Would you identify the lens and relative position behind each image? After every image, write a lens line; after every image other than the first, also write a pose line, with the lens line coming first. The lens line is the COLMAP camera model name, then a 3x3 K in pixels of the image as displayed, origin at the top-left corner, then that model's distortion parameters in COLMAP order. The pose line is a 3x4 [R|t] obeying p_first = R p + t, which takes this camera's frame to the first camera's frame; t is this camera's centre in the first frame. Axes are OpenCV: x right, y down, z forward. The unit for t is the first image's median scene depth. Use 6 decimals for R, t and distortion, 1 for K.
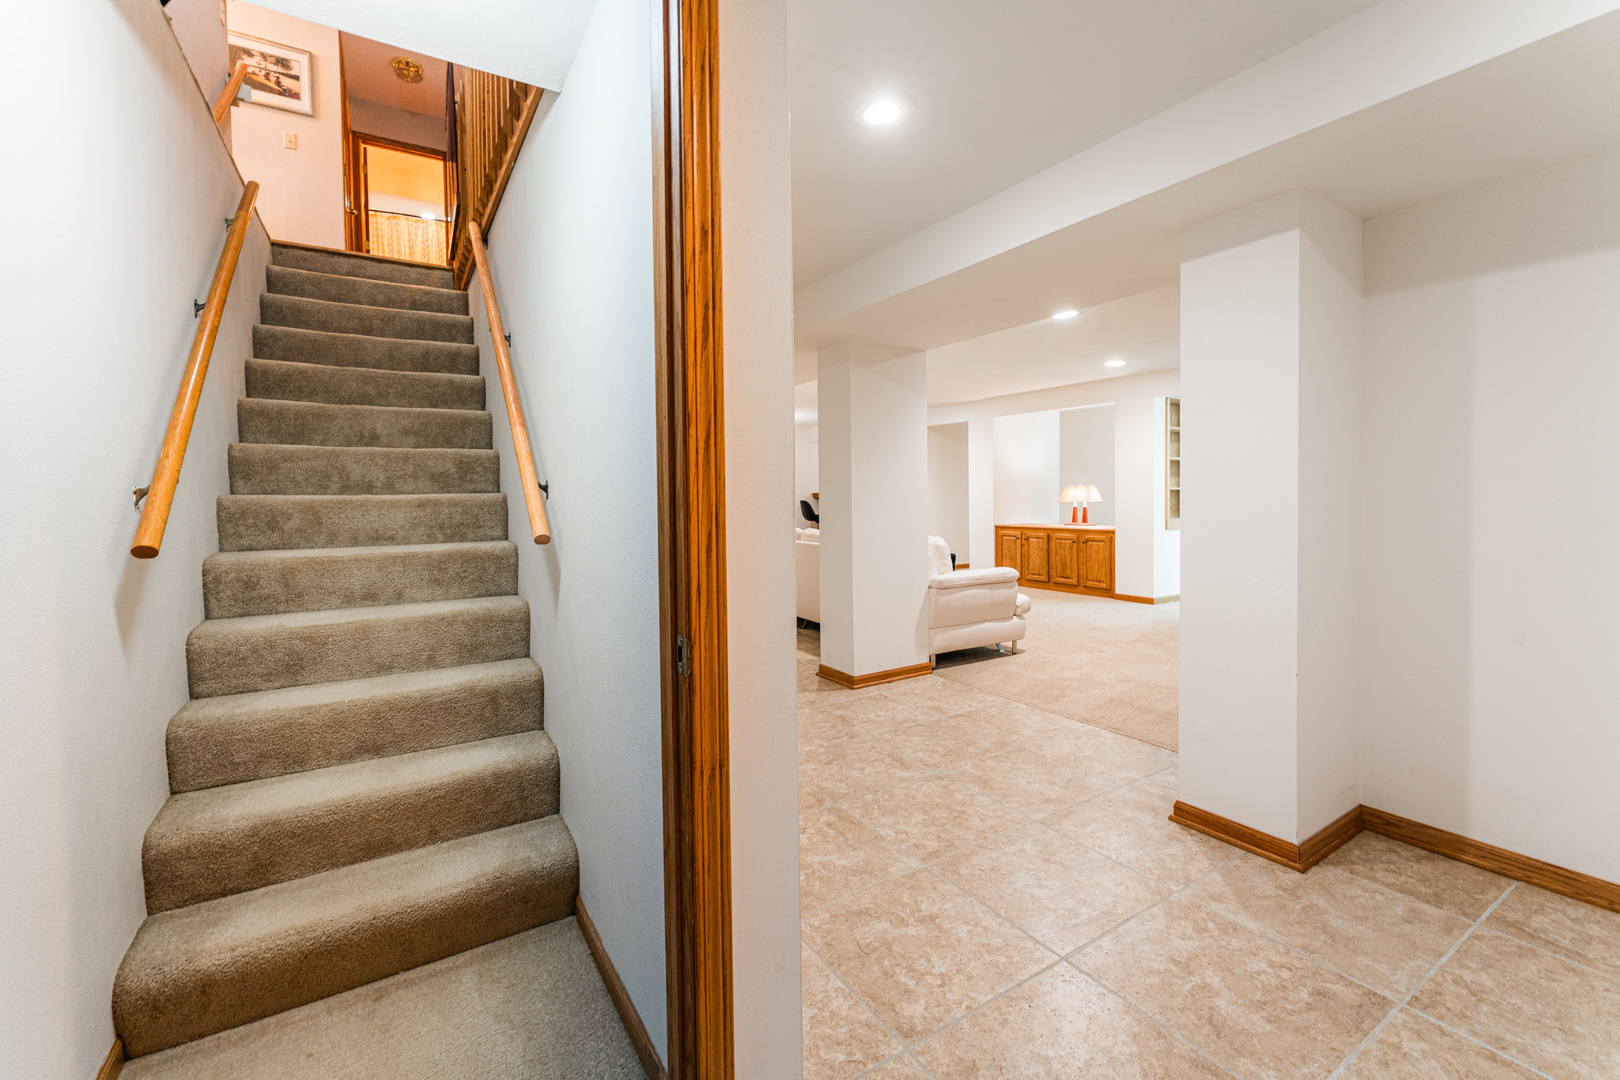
lens RADIAL K [[676.9, 0, 796.2], [0, 676.9, 532.8], [0, 0, 1]] dist [0.000099, 0.000192]
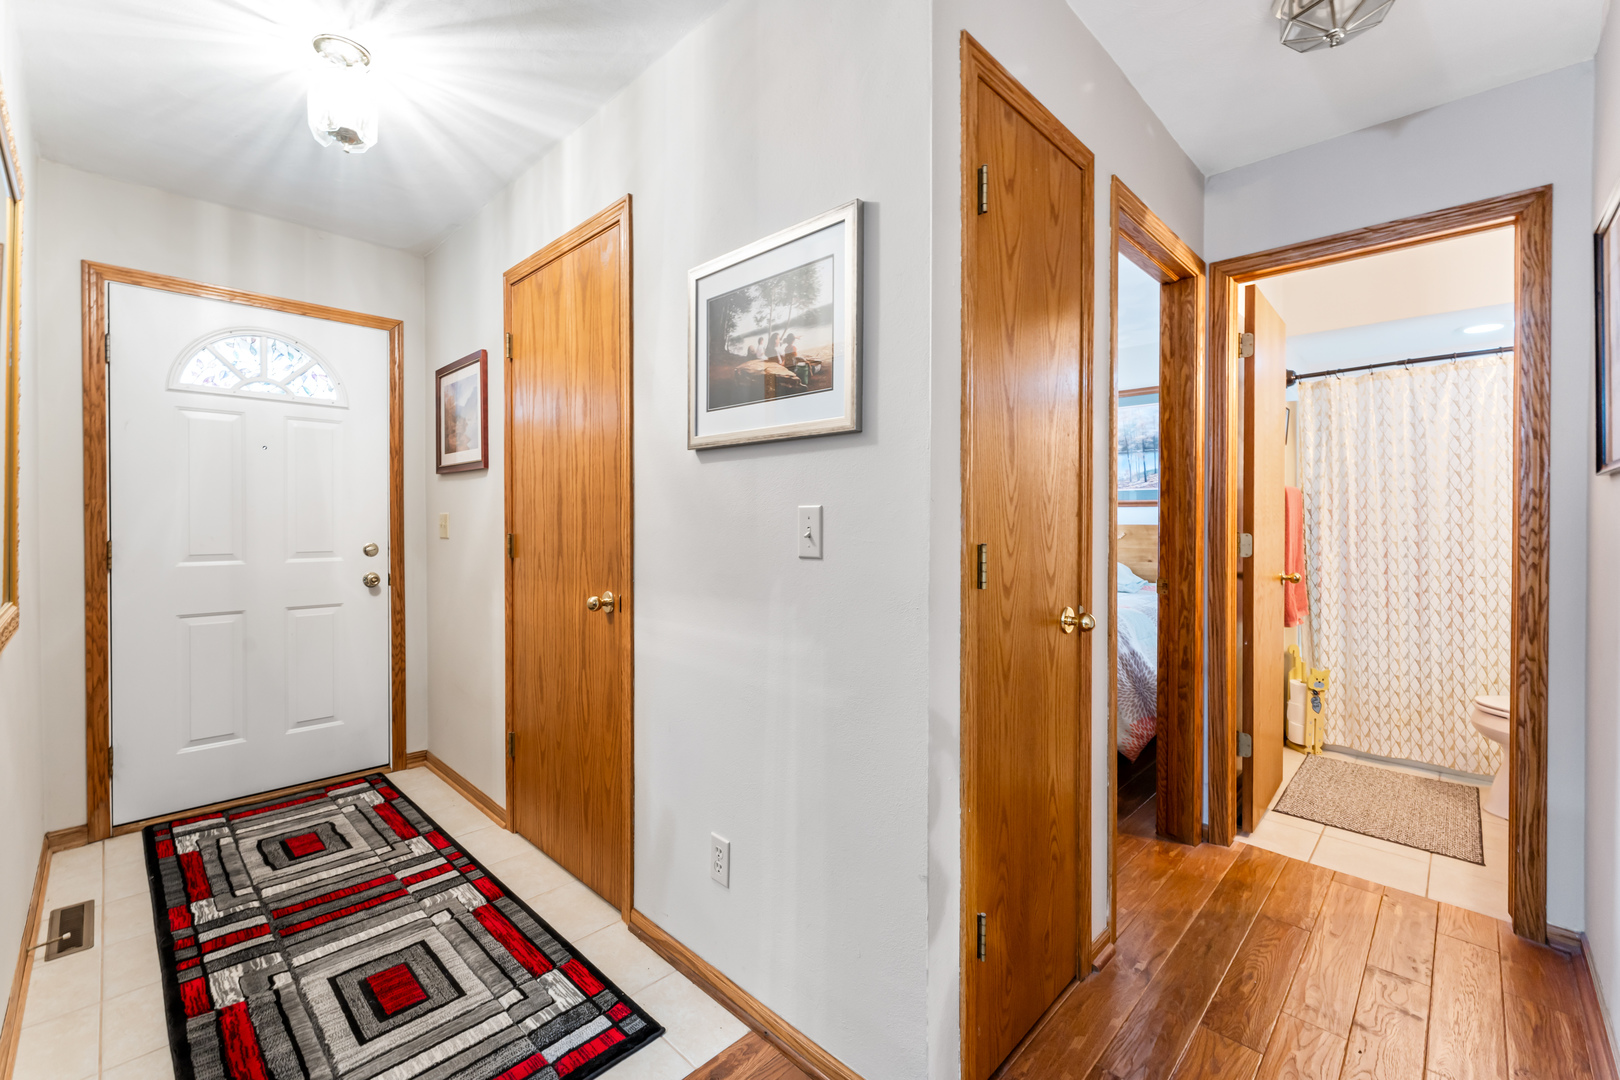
lens RADIAL K [[690.8, 0, 813.7], [0, 690.8, 528.7], [0, 0, 1]] dist [0.006212, 0.000321]
pose [[0.271808, 0.021556, -0.962110, -0.458771], [-0.051235, 0.998655, 0.007900, -0.585500], [0.960987, 0.047146, 0.272547, 0.921549]]
